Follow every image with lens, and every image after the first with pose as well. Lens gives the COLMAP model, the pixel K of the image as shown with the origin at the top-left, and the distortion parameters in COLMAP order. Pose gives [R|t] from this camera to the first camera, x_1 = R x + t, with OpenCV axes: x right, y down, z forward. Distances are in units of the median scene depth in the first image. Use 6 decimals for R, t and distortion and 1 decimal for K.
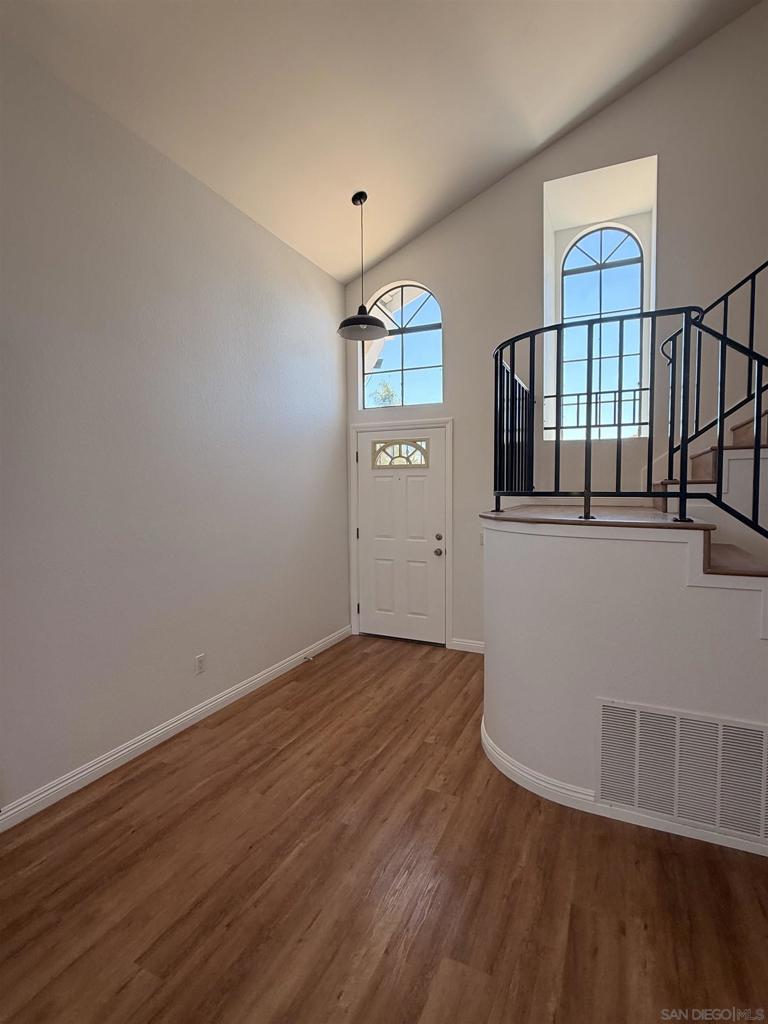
lens RADIAL K [[502.3, 0, 384.0], [0, 502.3, 512.0], [0, 0, 1]] dist [0.000222, 0.000034]
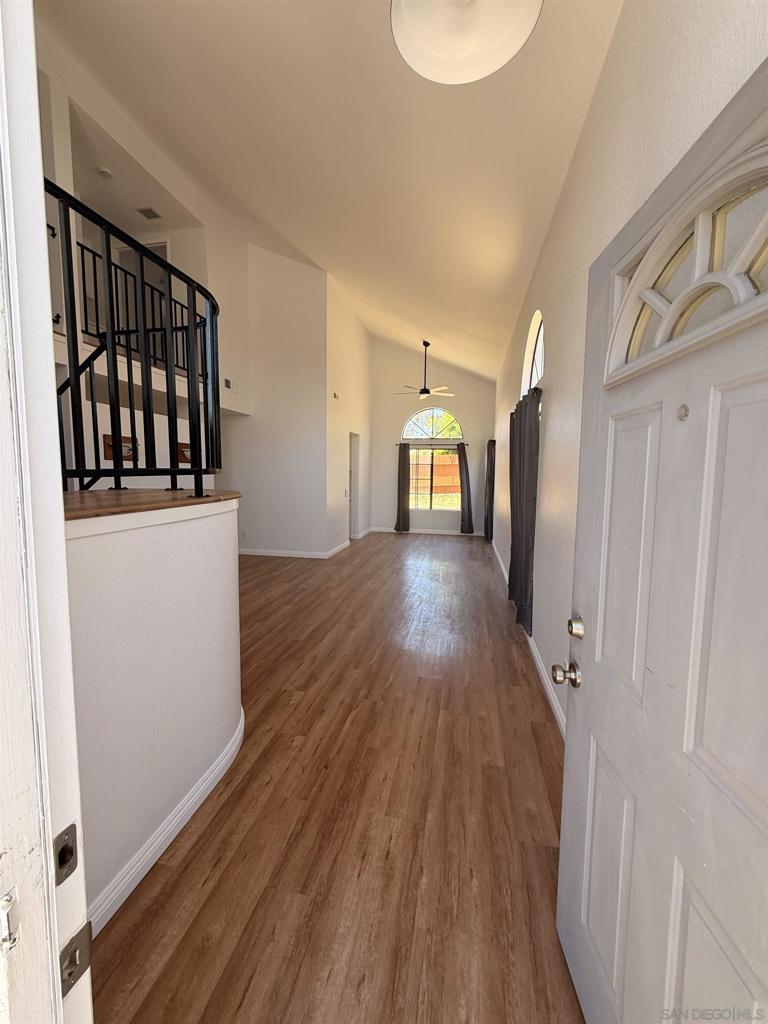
lens RADIAL K [[406.1, 0, 384.0], [0, 406.1, 512.0], [0, 0, 1]] dist [-0.001221, 0.000381]
pose [[-0.970916, 0.017993, -0.238742, 0.107404], [-0.018836, 0.988340, 0.151090, -0.074020], [0.238677, 0.151193, -0.959257, 1.655324]]
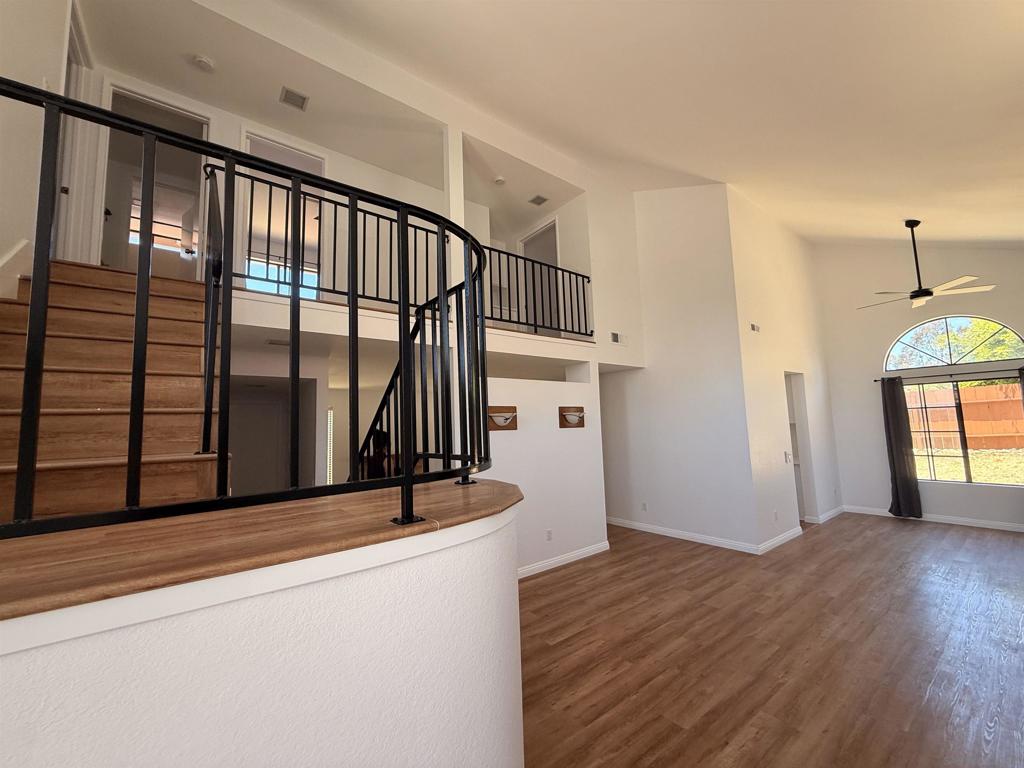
lens RADIAL K [[406.1, 0, 512.0], [0, 406.1, 384.0], [0, 0, 1]] dist [-0.001221, 0.000381]
pose [[-0.887336, 0.081288, 0.453902, -0.033551], [0.062576, 0.996461, -0.056122, -0.097875], [-0.456857, -0.021396, -0.889283, 1.300054]]
